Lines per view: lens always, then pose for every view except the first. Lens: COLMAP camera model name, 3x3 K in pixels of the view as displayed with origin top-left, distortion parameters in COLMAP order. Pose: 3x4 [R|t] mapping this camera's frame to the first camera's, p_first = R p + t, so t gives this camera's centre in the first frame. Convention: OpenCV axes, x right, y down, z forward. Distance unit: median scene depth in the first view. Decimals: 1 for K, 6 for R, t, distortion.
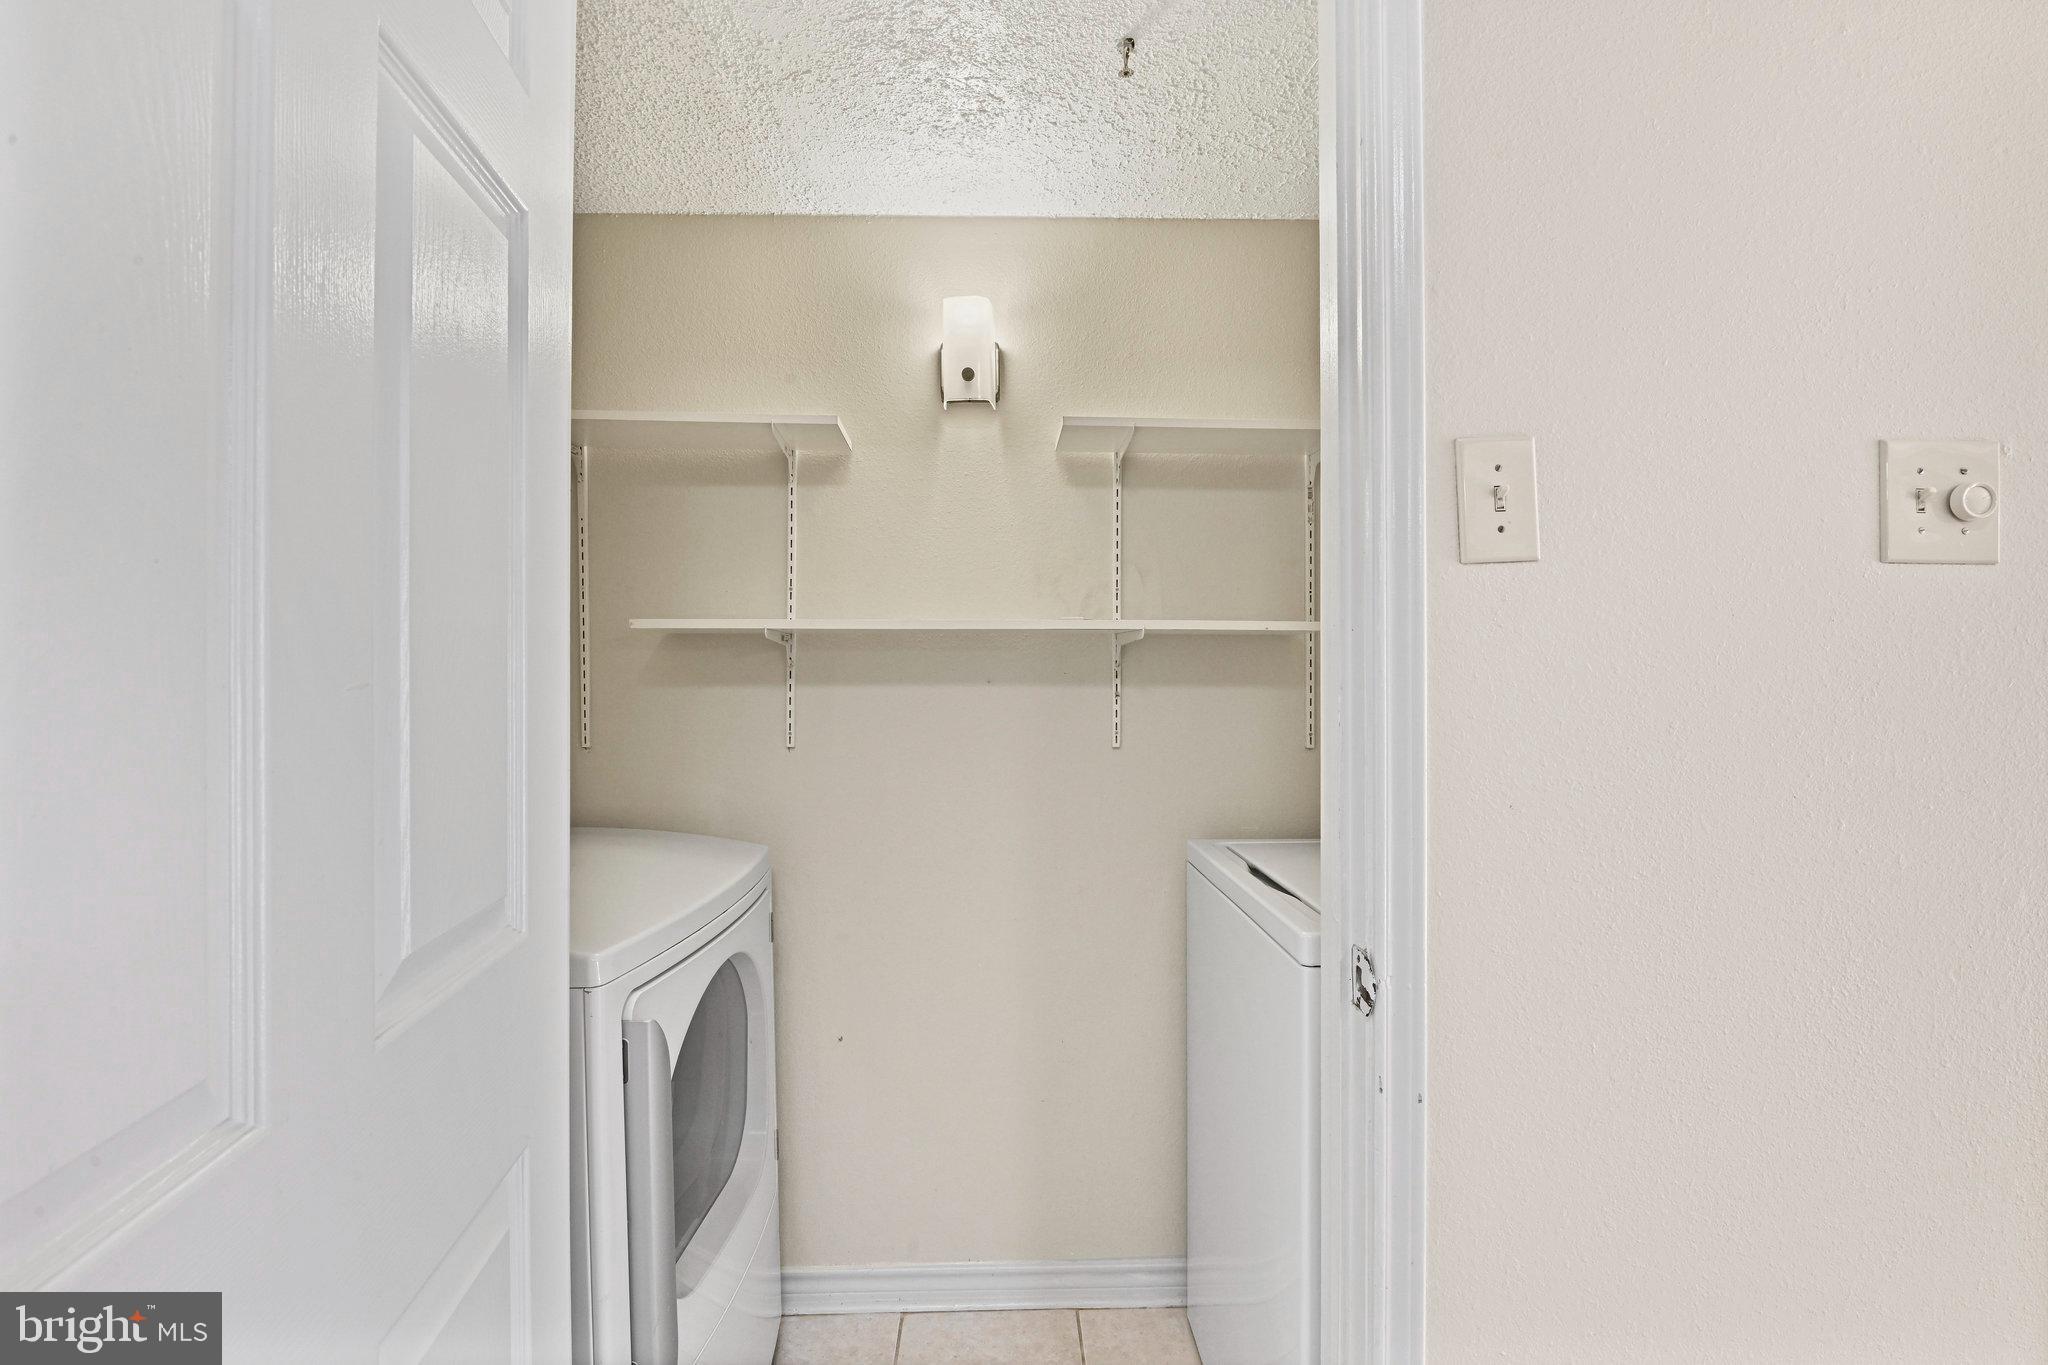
lens RADIAL K [[964.2, 0, 1024.7], [0, 964.2, 675.9], [0, 0, 1]] dist [-0.013348, -0.002258]
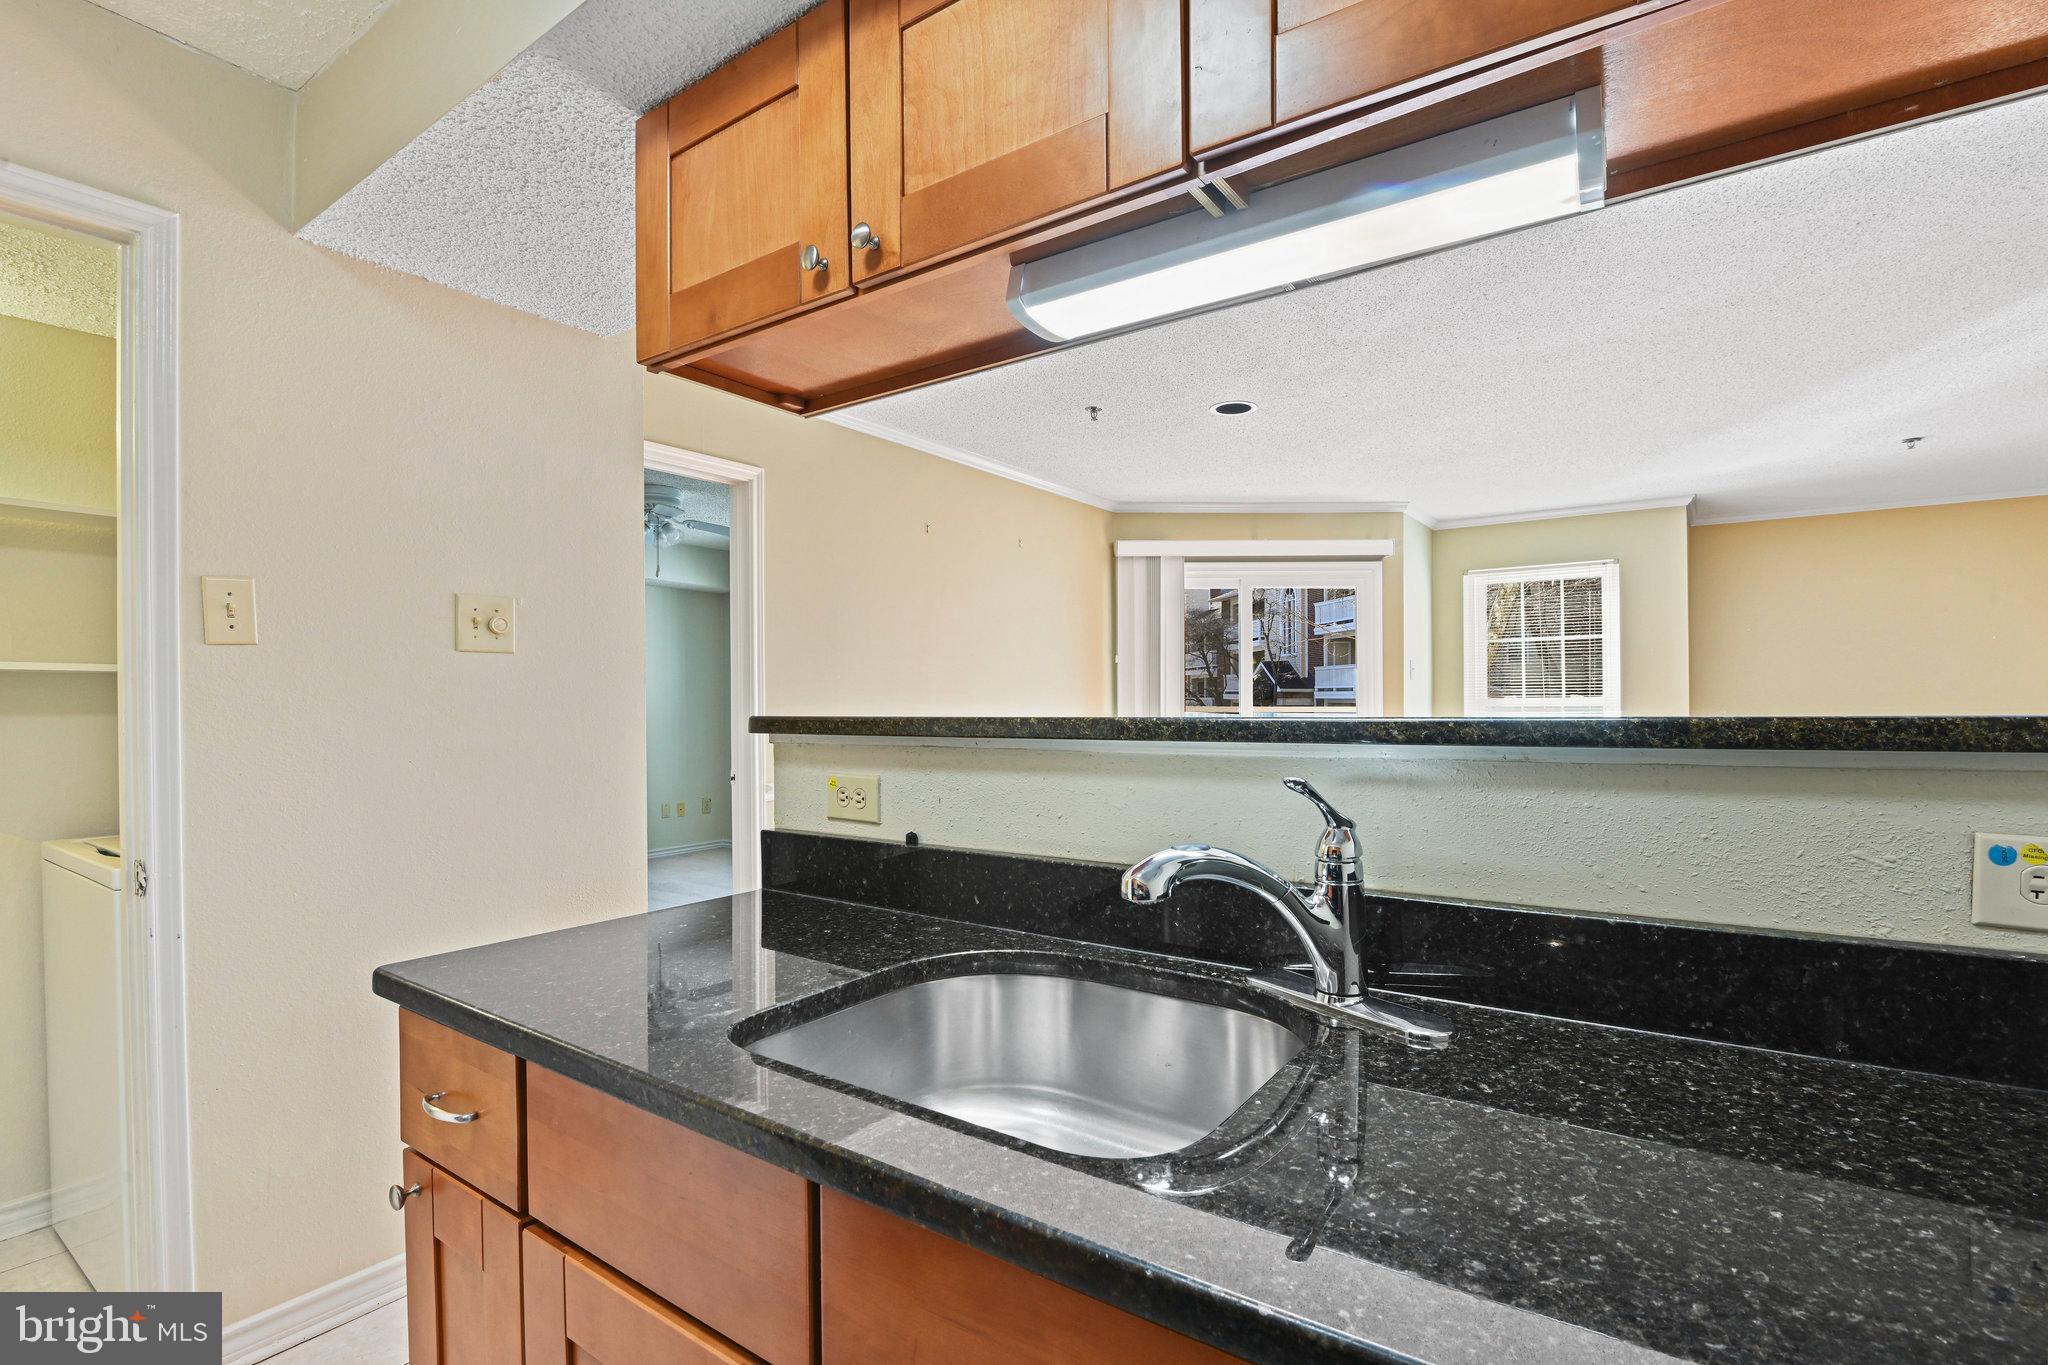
lens RADIAL K [[964.2, 0, 1050.0], [0, 964.2, 705.7], [0, 0, 1]] dist [-0.013348, -0.002258]
pose [[0.600774, -0.009472, 0.799363, -0.035462], [0.011009, 0.999933, 0.003574, 0.012299], [-0.799343, 0.006653, 0.600838, -1.397695]]
